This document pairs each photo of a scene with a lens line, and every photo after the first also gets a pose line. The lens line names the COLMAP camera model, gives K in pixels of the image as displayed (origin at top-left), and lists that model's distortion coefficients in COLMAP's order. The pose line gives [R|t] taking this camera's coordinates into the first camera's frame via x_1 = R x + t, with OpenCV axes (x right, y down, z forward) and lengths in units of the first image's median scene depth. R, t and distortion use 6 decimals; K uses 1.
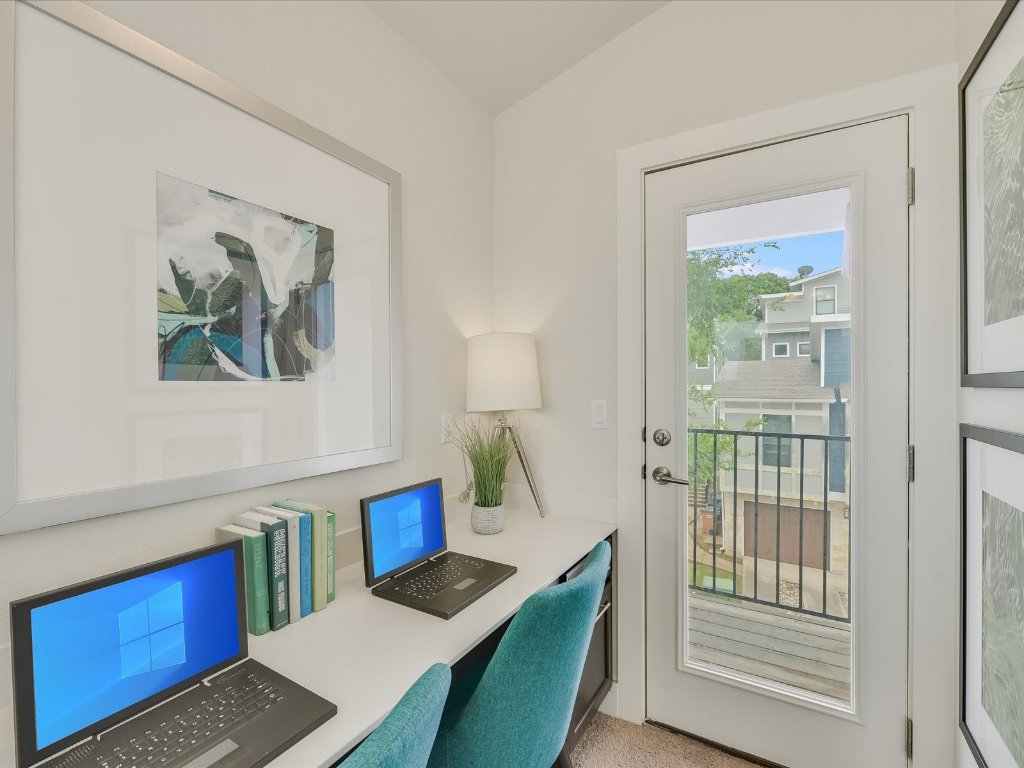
lens RADIAL K [[463.6, 0, 512.0], [0, 463.6, 384.0], [0, 0, 1]] dist [-0.000312, -0.000159]
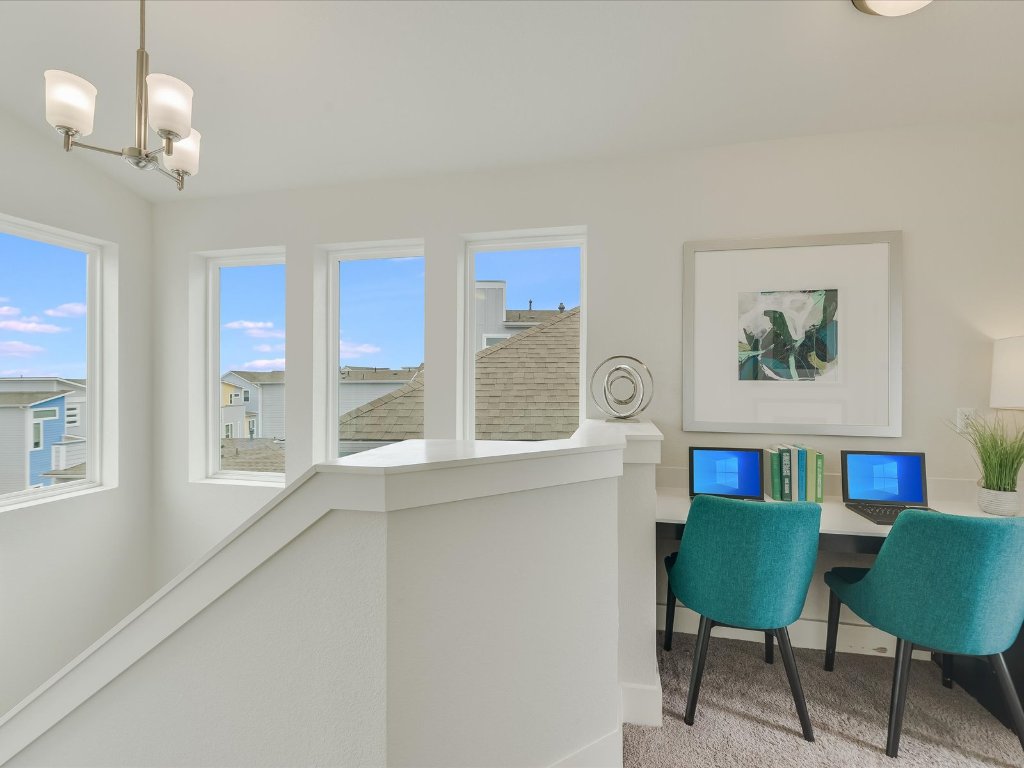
lens RADIAL K [[463.6, 0, 512.0], [0, 463.6, 384.0], [0, 0, 1]] dist [-0.000312, -0.000159]
pose [[0.310593, 0.011568, -0.950473, 0.985305], [-0.005671, 0.999931, 0.010317, -0.005578], [0.950526, 0.002185, 0.310637, -0.731591]]
